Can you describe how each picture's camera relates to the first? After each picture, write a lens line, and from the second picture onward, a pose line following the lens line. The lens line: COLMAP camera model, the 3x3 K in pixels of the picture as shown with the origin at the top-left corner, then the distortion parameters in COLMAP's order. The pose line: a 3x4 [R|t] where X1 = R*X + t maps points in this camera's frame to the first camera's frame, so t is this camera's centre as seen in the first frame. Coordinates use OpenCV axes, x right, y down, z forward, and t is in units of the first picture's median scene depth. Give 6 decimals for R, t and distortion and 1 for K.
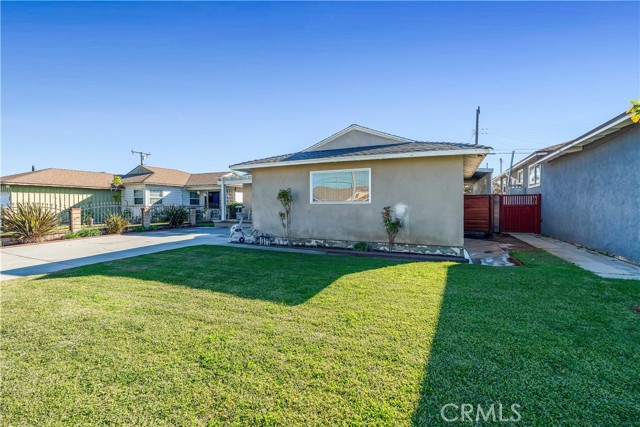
lens RADIAL K [[284.4, 0, 319.1], [0, 284.4, 210.3], [0, 0, 1]] dist [-0.007272, 0.001855]
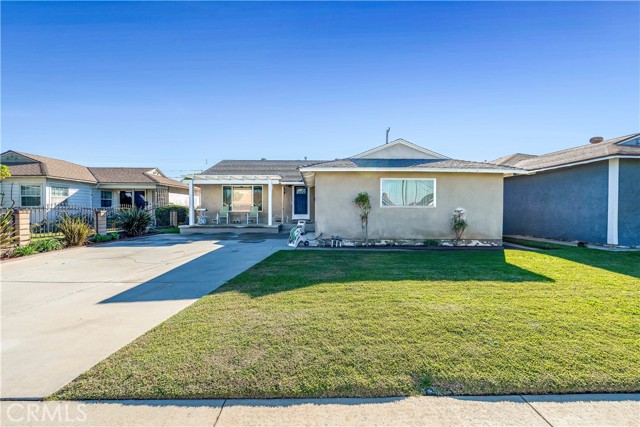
lens RADIAL K [[284.4, 0, 318.9], [0, 284.4, 214.1], [0, 0, 1]] dist [-0.007272, 0.001855]
pose [[0.903725, -0.001069, 0.428112, -0.717916], [0.001520, 0.999999, -0.000712, 0.003811], [-0.428111, 0.001294, 0.903725, 0.106281]]
